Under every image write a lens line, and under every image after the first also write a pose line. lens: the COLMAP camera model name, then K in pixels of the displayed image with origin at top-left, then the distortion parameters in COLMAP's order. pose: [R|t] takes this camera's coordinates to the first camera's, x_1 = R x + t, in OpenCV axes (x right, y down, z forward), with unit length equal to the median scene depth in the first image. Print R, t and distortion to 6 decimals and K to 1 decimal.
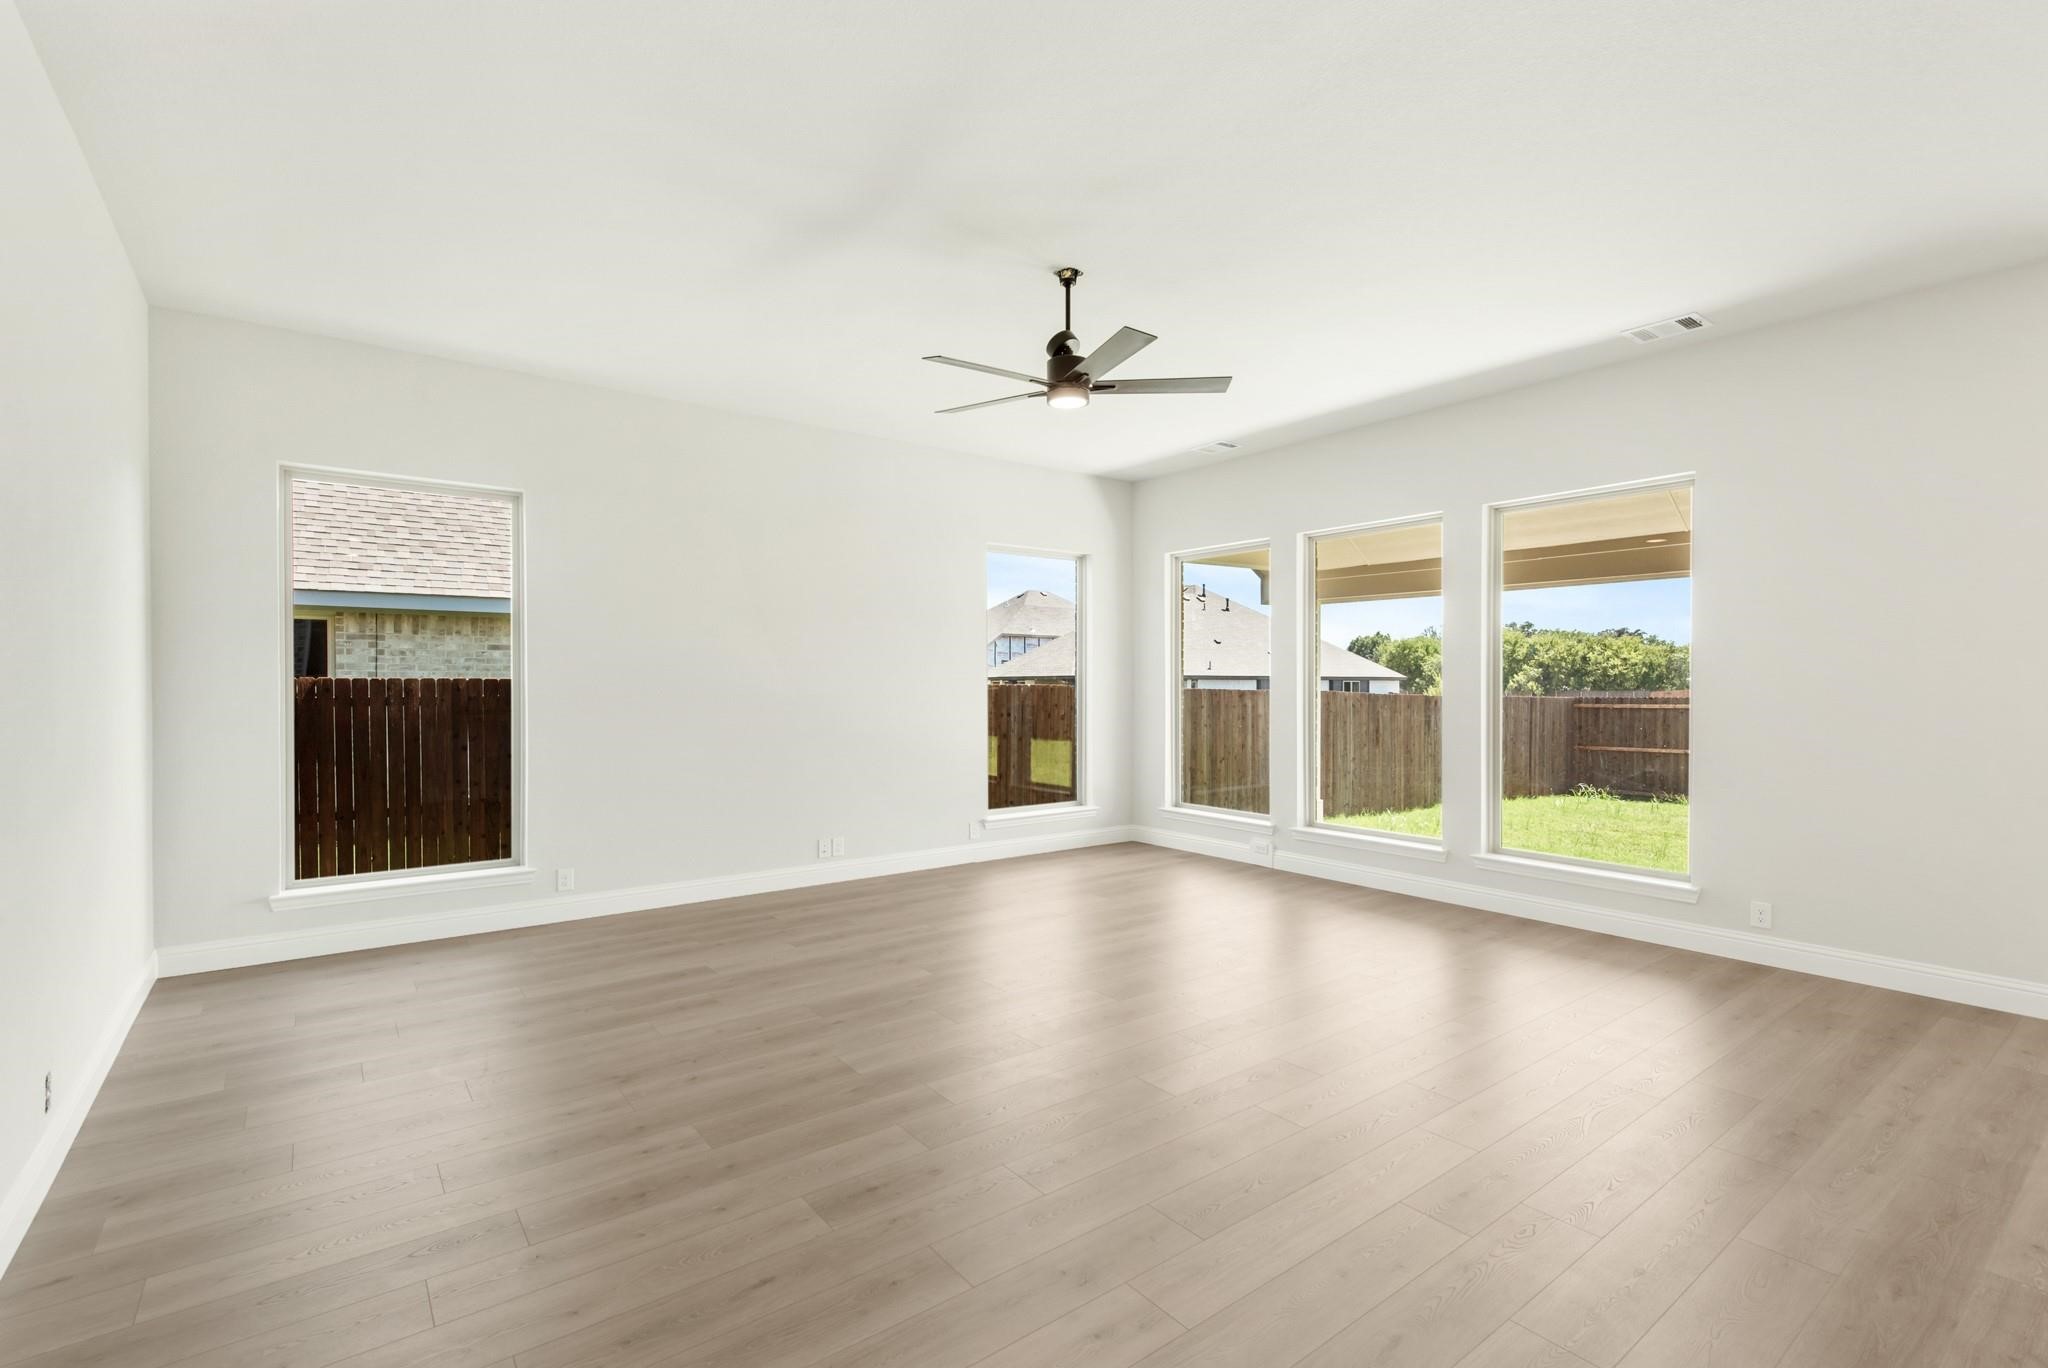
lens RADIAL K [[955.1, 0, 1026.1], [0, 955.1, 691.6], [0, 0, 1]] dist [0.013323, -0.001384]
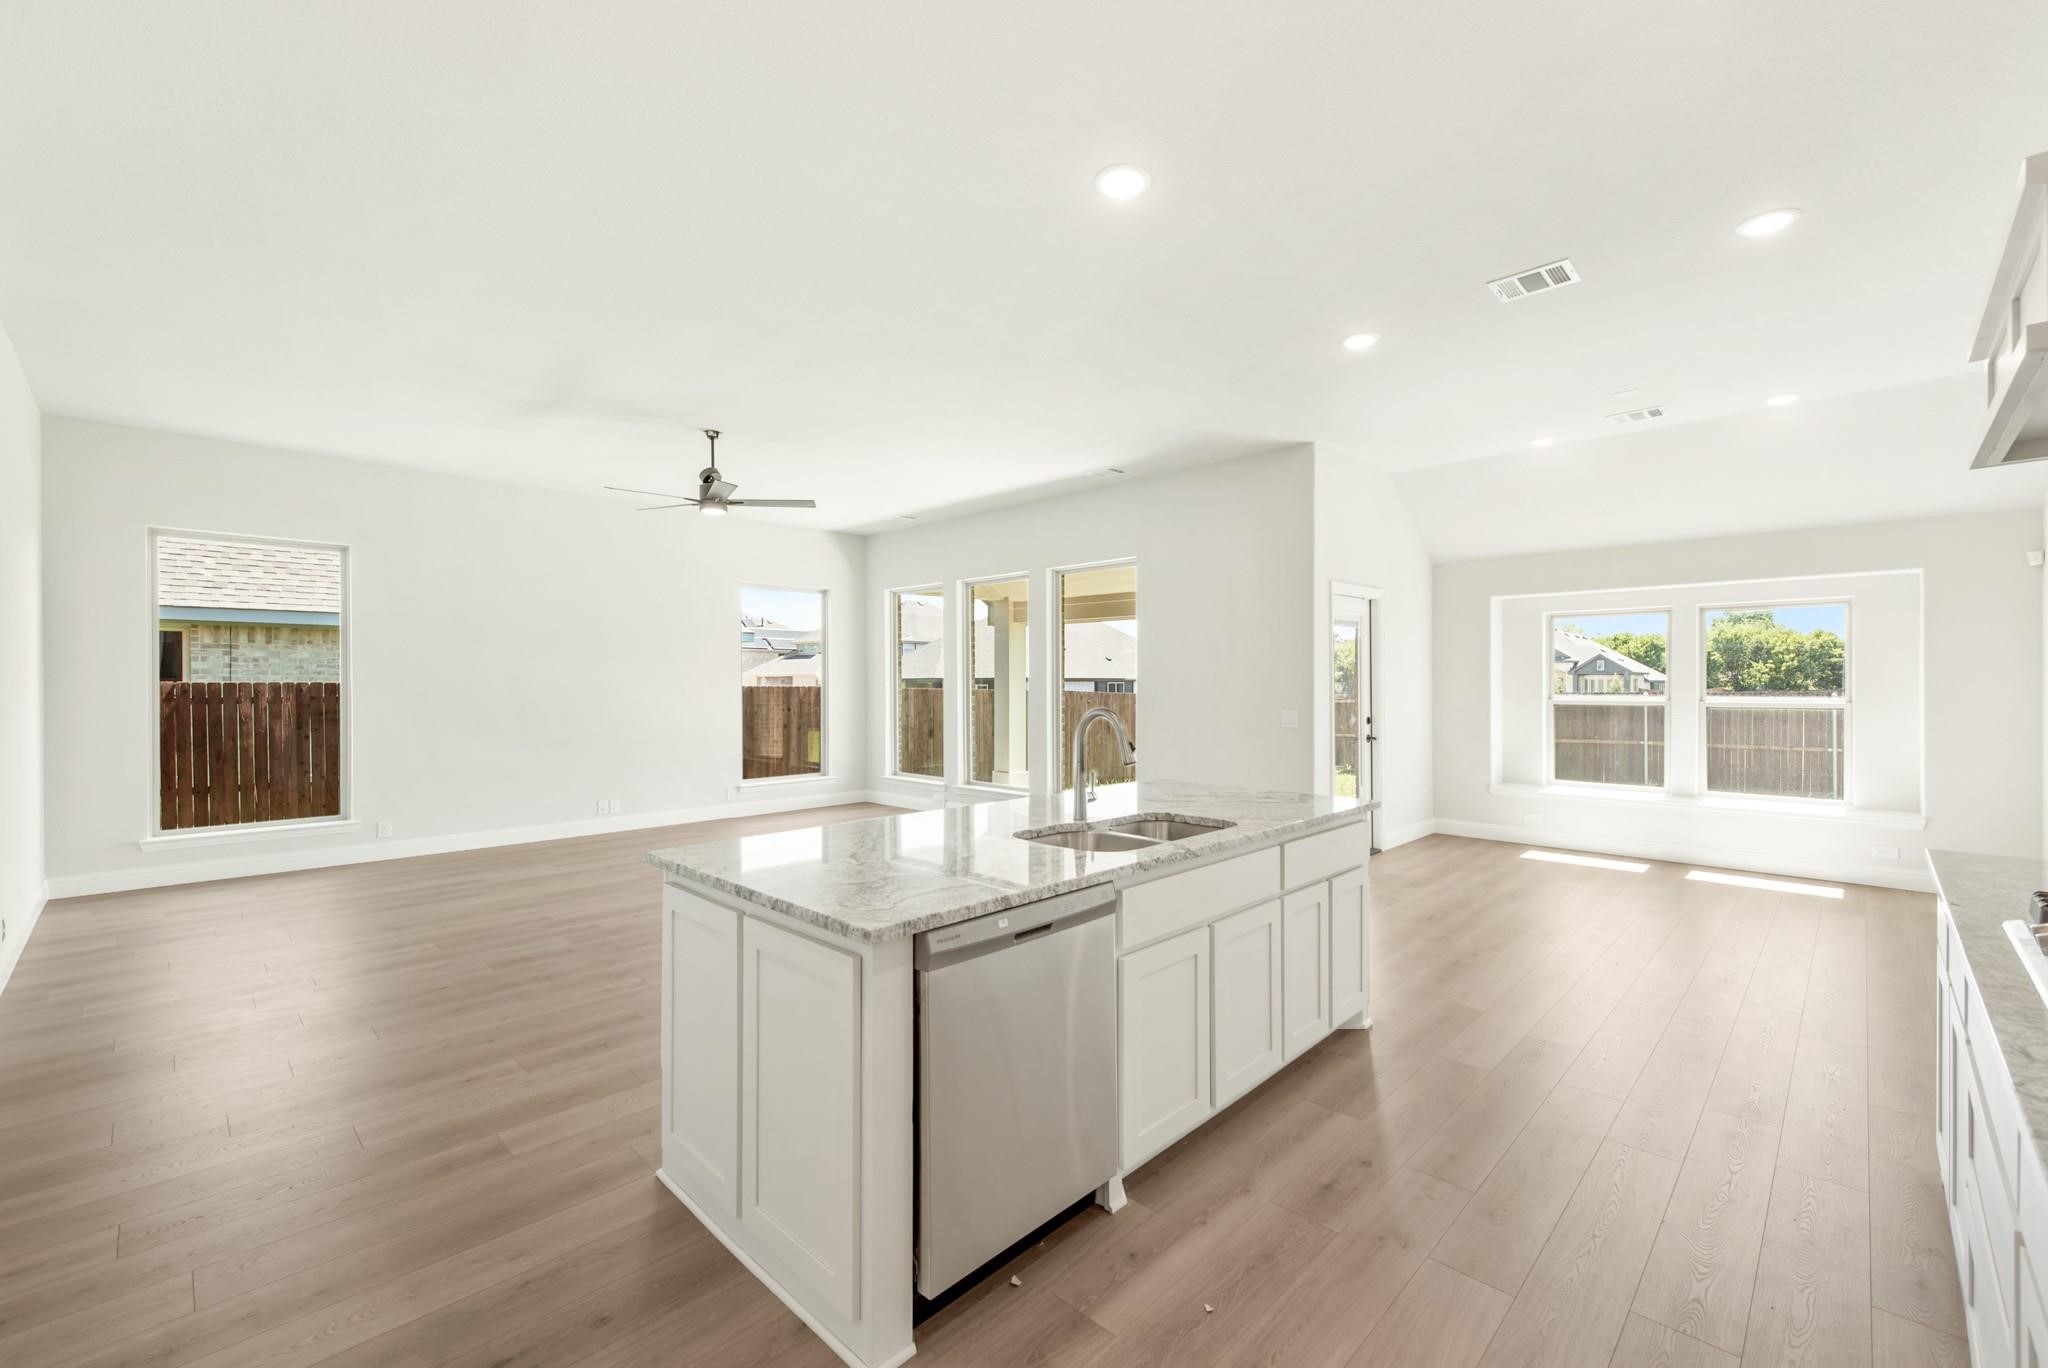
lens RADIAL K [[814.6, 0, 1011.5], [0, 814.6, 690.6], [0, 0, 1]] dist [-0.003362, 0.000673]
pose [[0.985757, -0.002939, 0.168151, 0.126067], [0.003209, 0.999994, -0.001334, 0.001389], [-0.168146, 0.001855, 0.985760, -0.179525]]
